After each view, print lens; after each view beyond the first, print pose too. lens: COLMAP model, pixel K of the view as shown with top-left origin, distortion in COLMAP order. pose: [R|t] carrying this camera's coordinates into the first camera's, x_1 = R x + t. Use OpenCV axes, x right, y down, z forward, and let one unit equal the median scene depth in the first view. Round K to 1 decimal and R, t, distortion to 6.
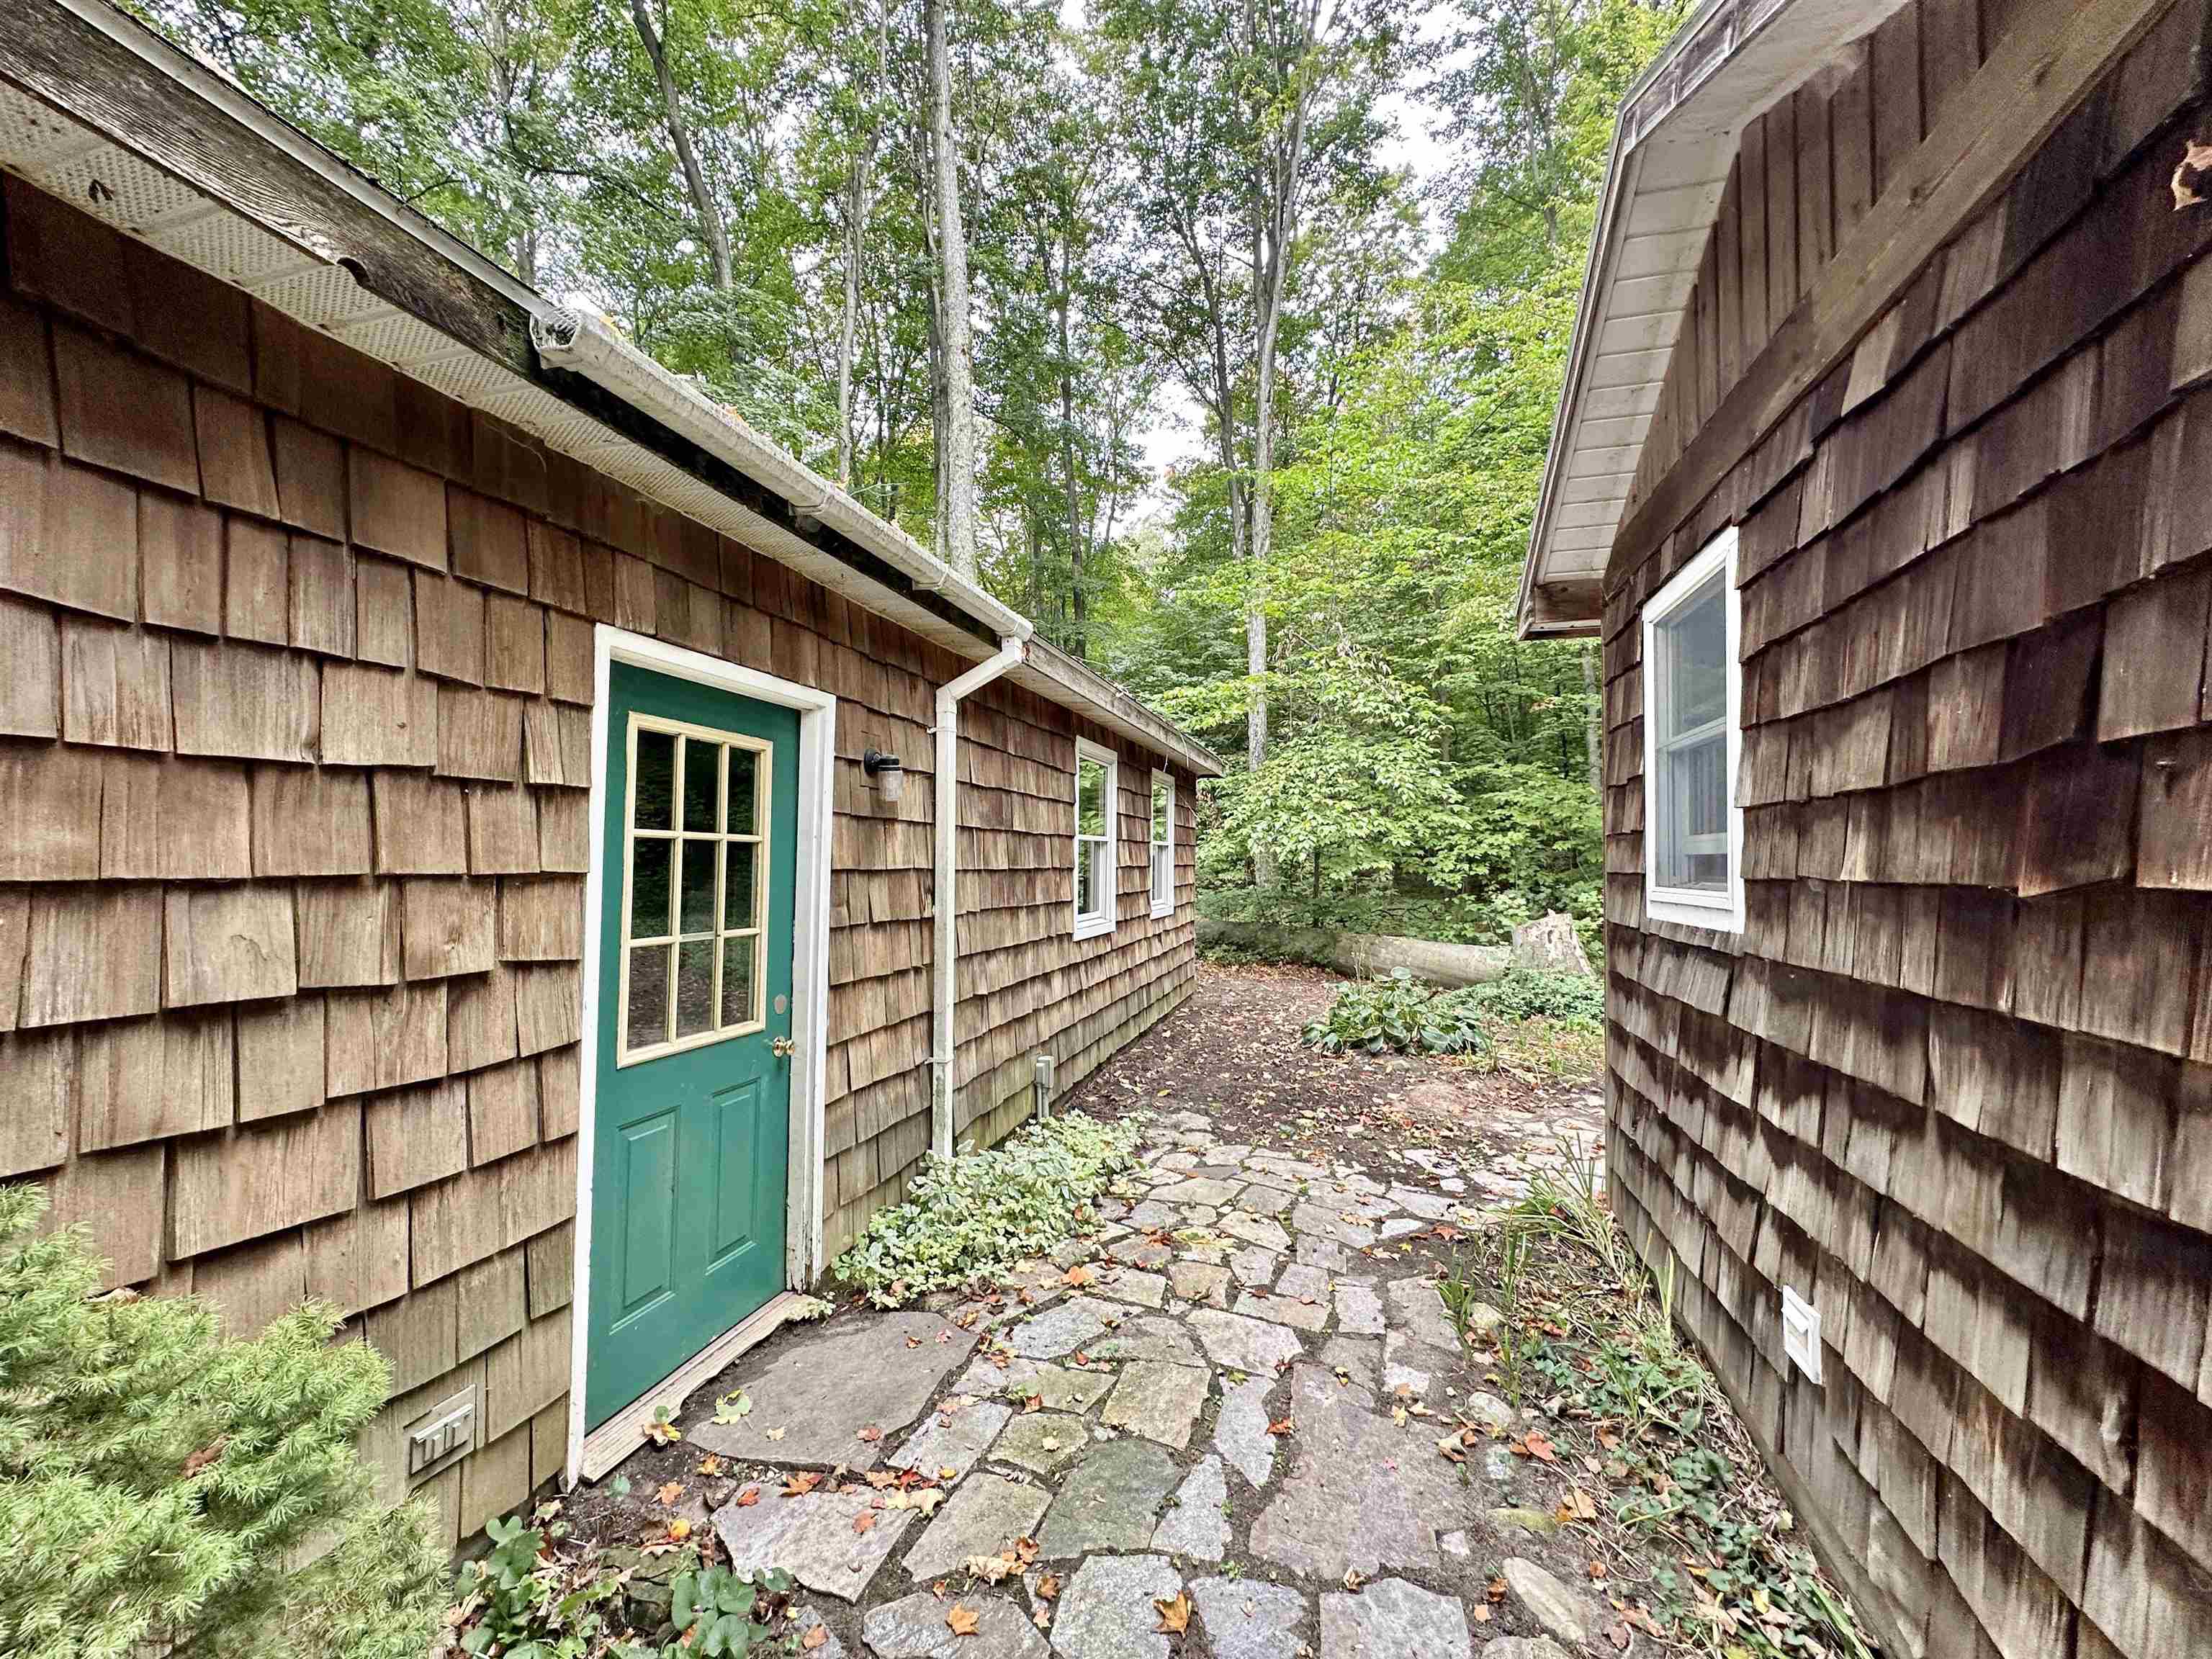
lens RADIAL K [[891.8, 0, 1106.0], [0, 891.8, 829.5], [0, 0, 1]] dist [-0.003116, -0.000053]
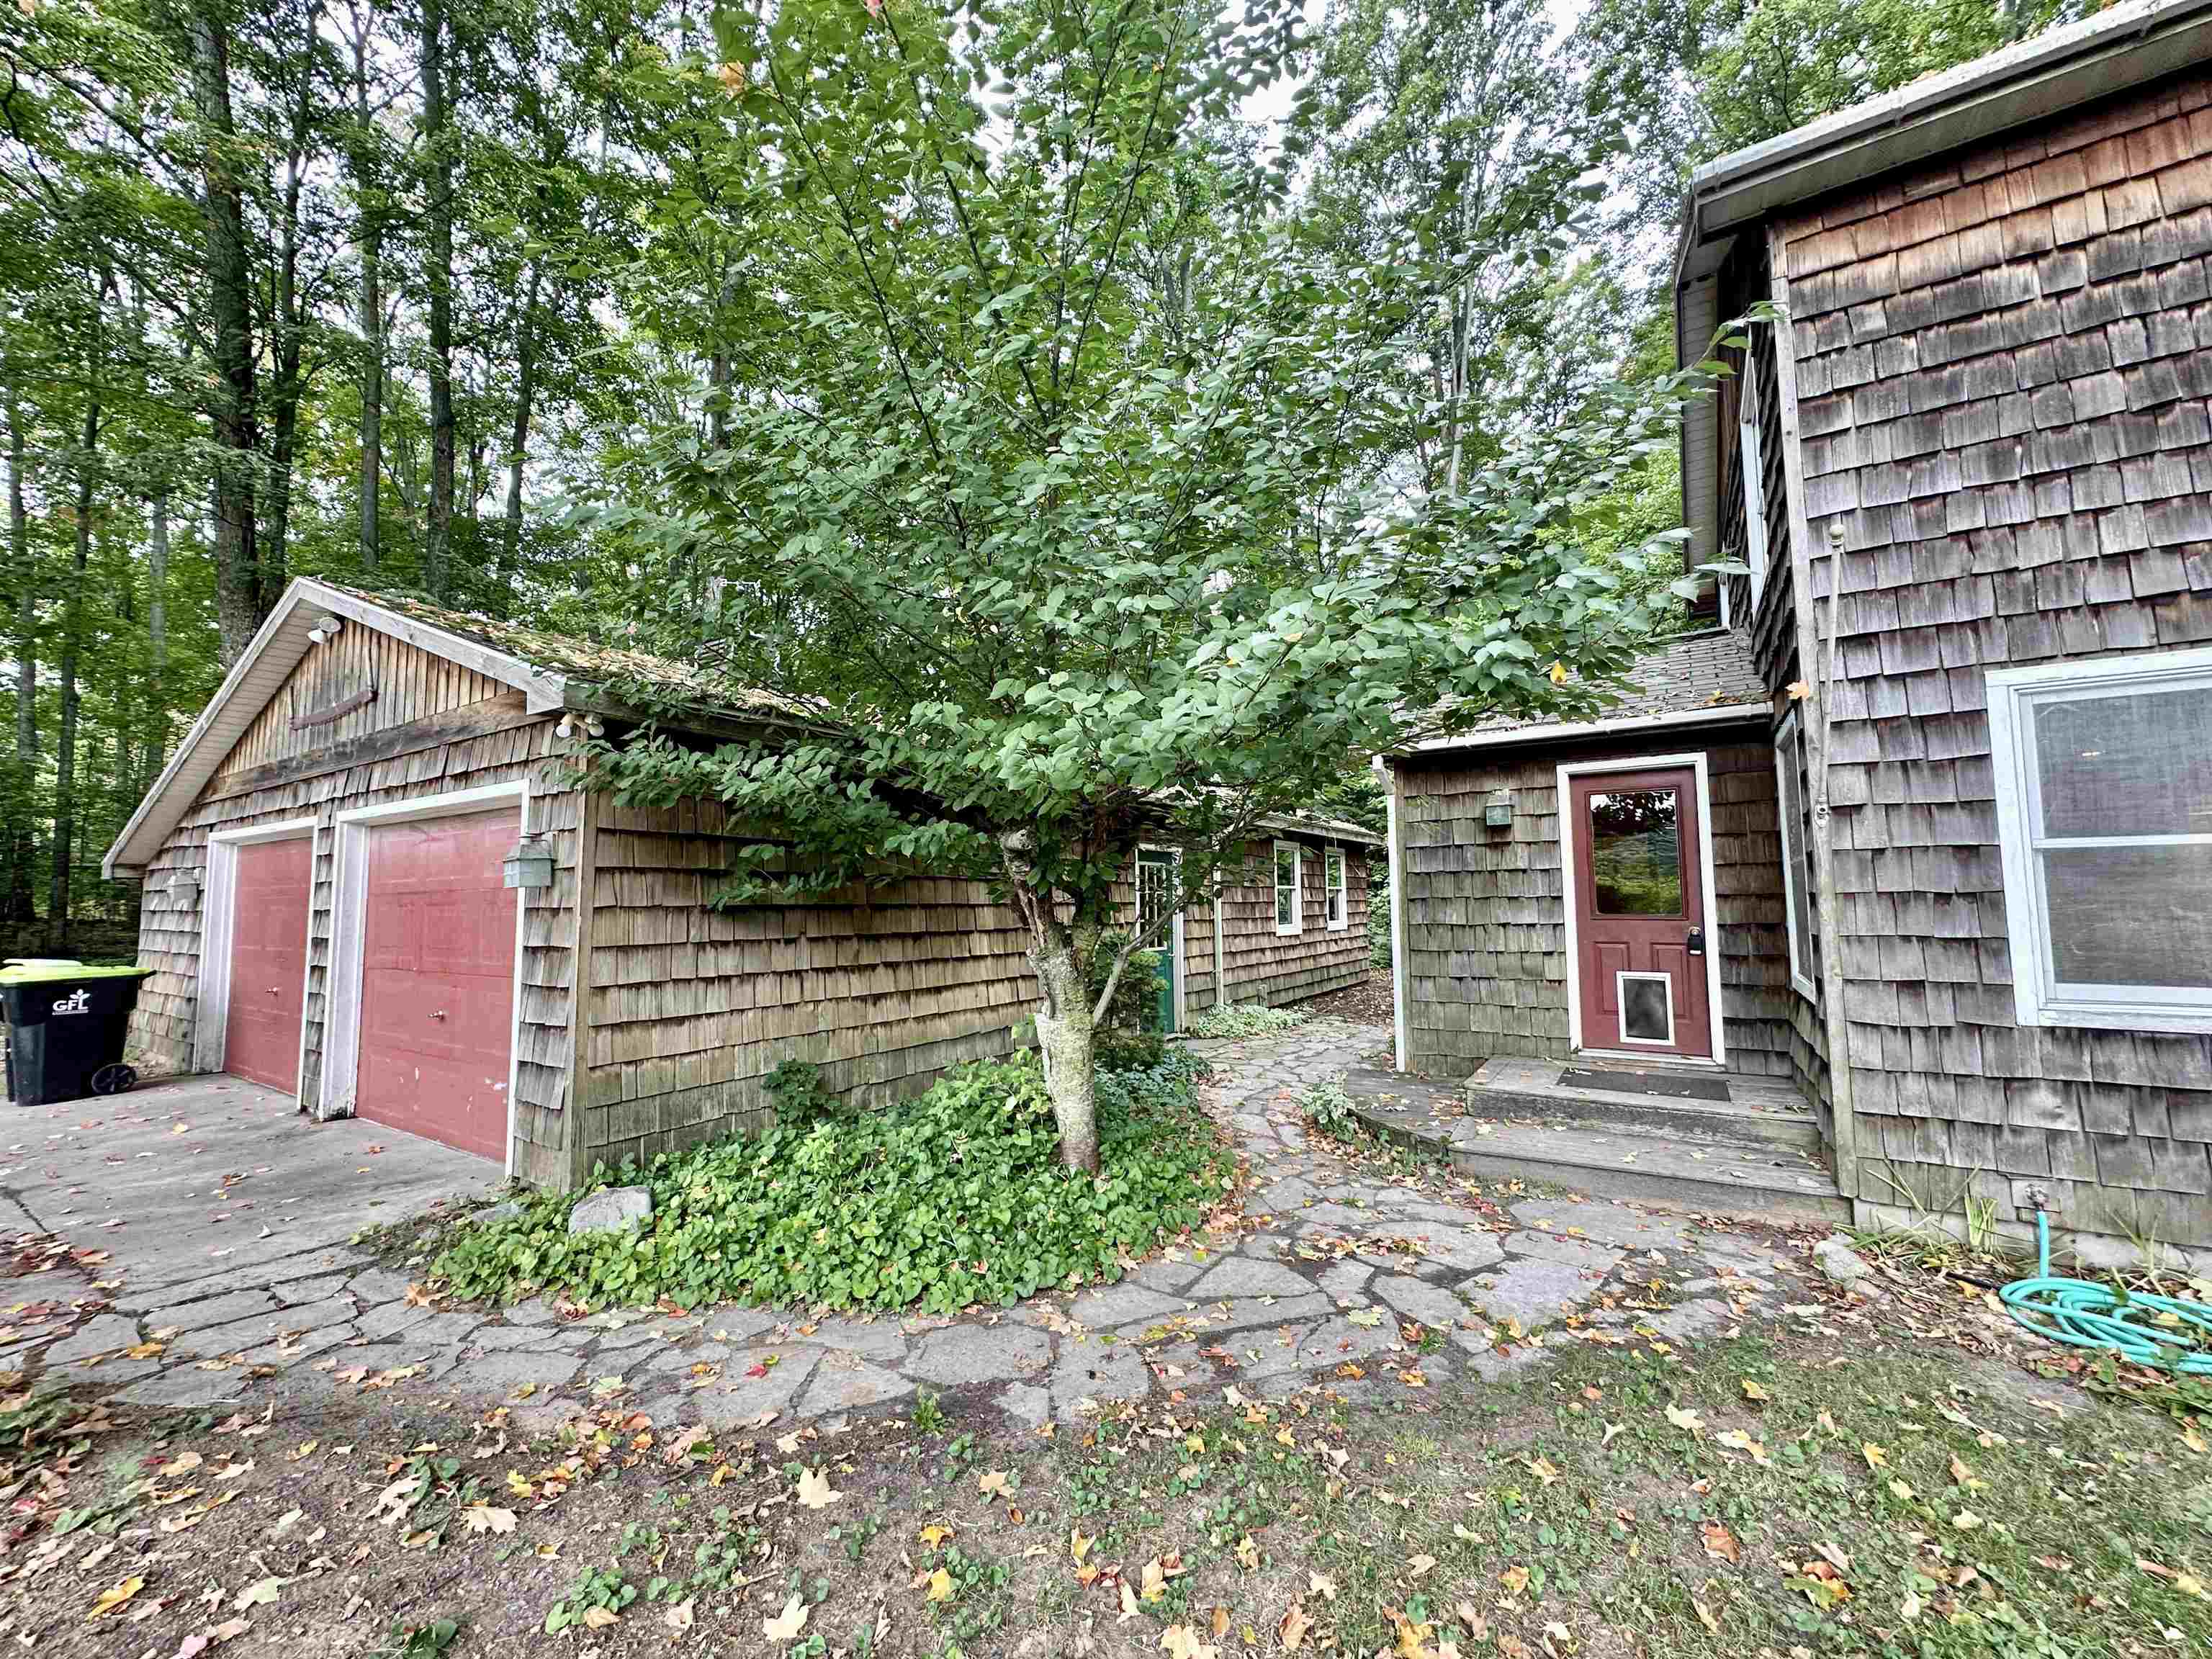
lens RADIAL K [[891.8, 0, 1106.0], [0, 891.8, 829.5], [0, 0, 1]] dist [-0.003116, -0.000053]
pose [[0.958738, -0.045756, -0.280584, 0.211410], [0.031729, 0.998018, -0.054336, -0.030511], [0.282514, 0.043192, 0.958290, -1.355286]]
